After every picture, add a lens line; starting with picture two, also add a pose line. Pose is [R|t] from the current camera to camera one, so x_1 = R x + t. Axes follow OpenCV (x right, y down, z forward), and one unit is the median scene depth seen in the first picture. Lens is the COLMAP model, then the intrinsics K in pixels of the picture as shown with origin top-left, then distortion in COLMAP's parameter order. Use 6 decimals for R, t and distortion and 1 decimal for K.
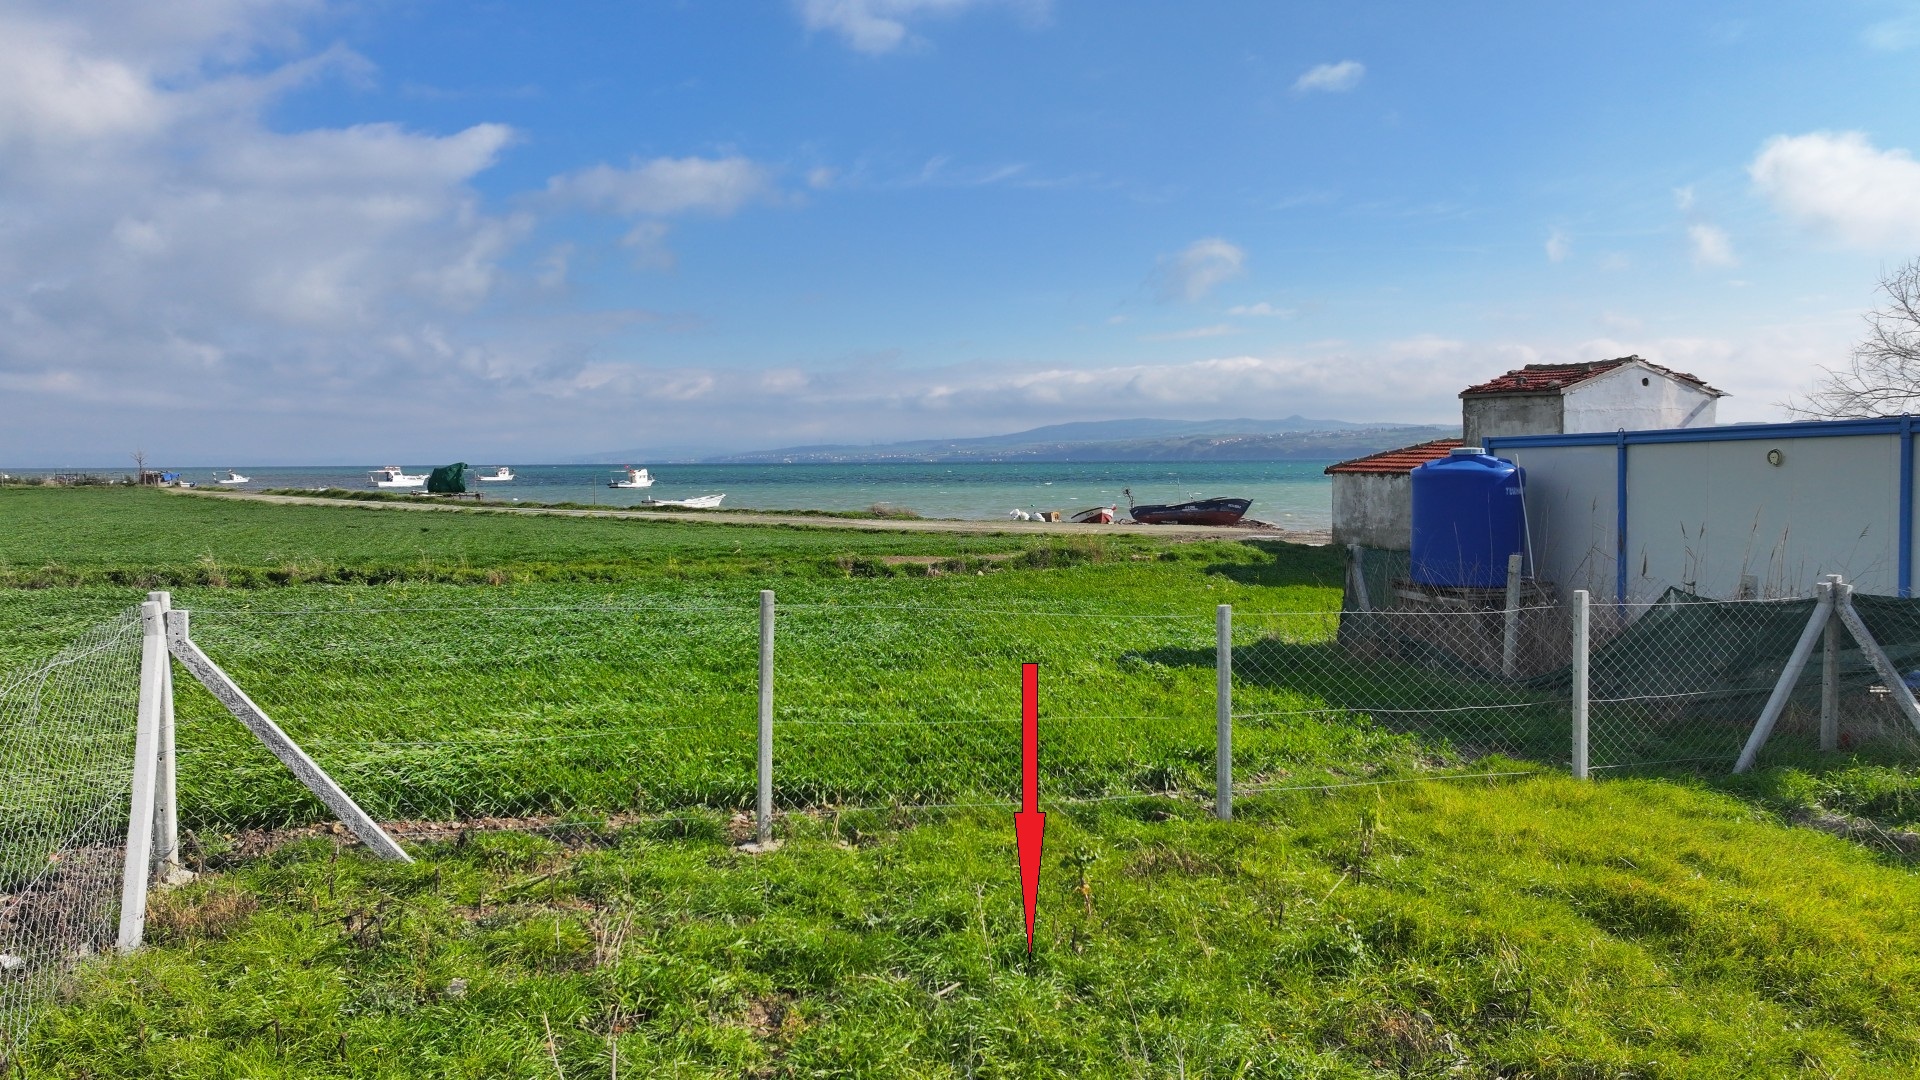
lens RADIAL K [[1343.8, 0, 962.5], [0, 1343.8, 524.0], [0, 0, 1]] dist [0.005564, 0.005880]
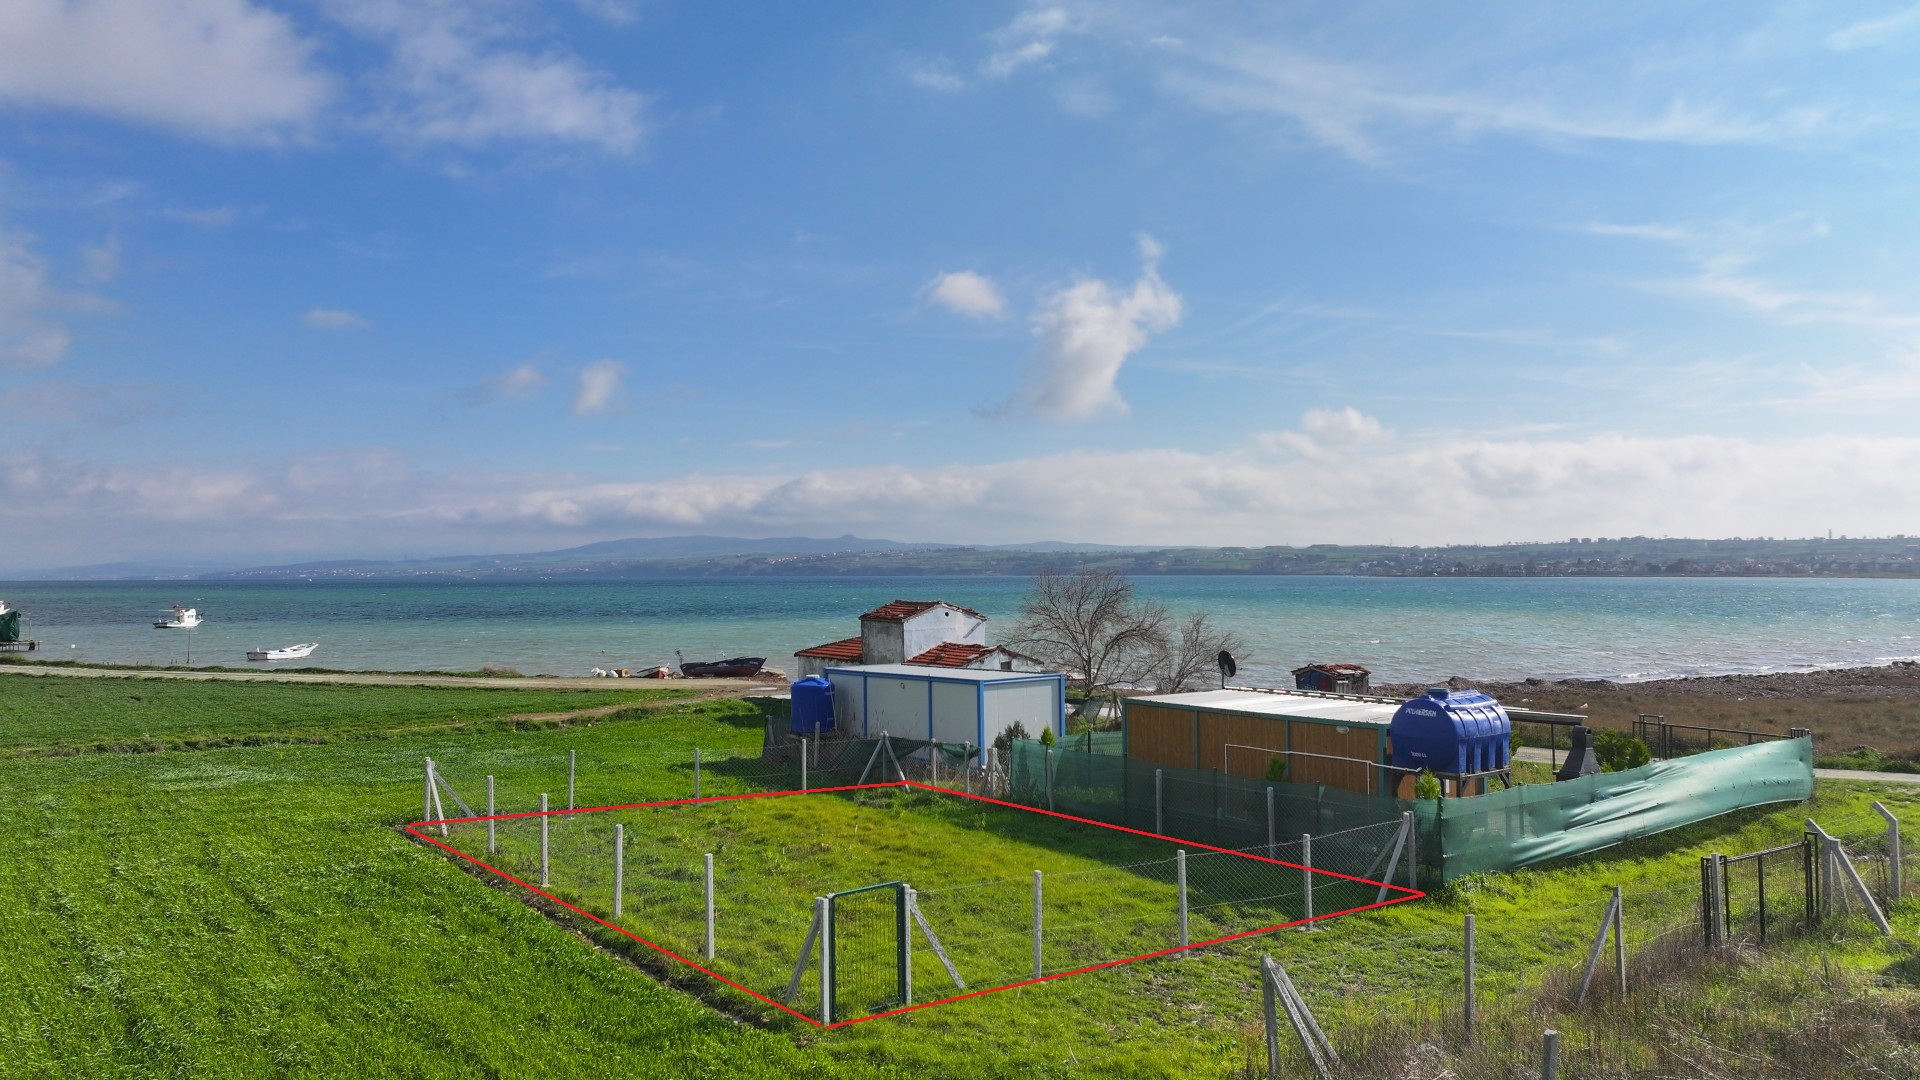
lens RADIAL K [[1343.8, 0, 967.8], [0, 1343.8, 531.6], [0, 0, 1]] dist [0.005564, 0.005880]
pose [[0.946061, 0.014560, 0.323660, -0.048000], [0.011765, 0.996787, -0.079232, -0.036899], [-0.323774, 0.078766, 0.942850, -0.438640]]
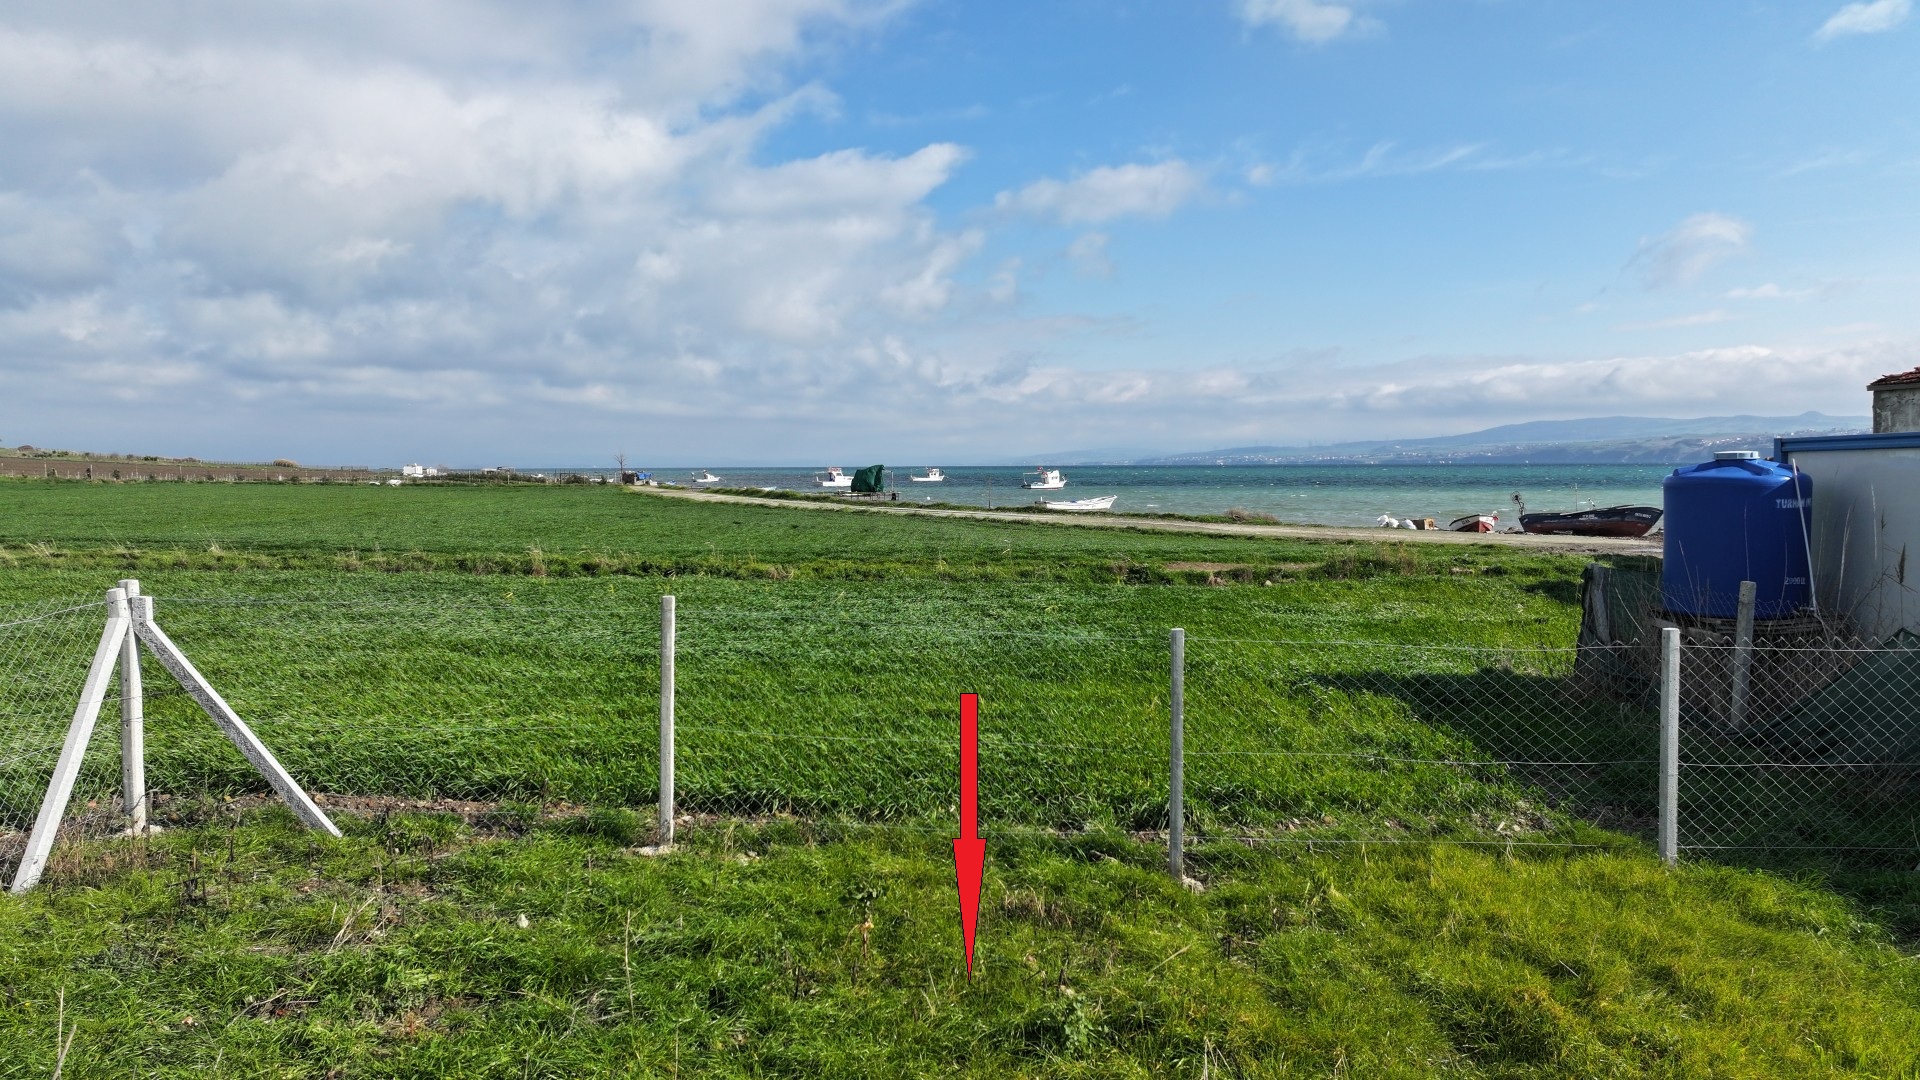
lens RADIAL K [[1343.8, 0, 962.6], [0, 1343.8, 528.0], [0, 0, 1]] dist [0.005564, 0.005880]
pose [[0.949263, 0.016925, -0.314028, 0.055718], [-0.016448, 0.999856, 0.004167, -0.001315], [0.314054, 0.001209, 0.949404, 0.016735]]
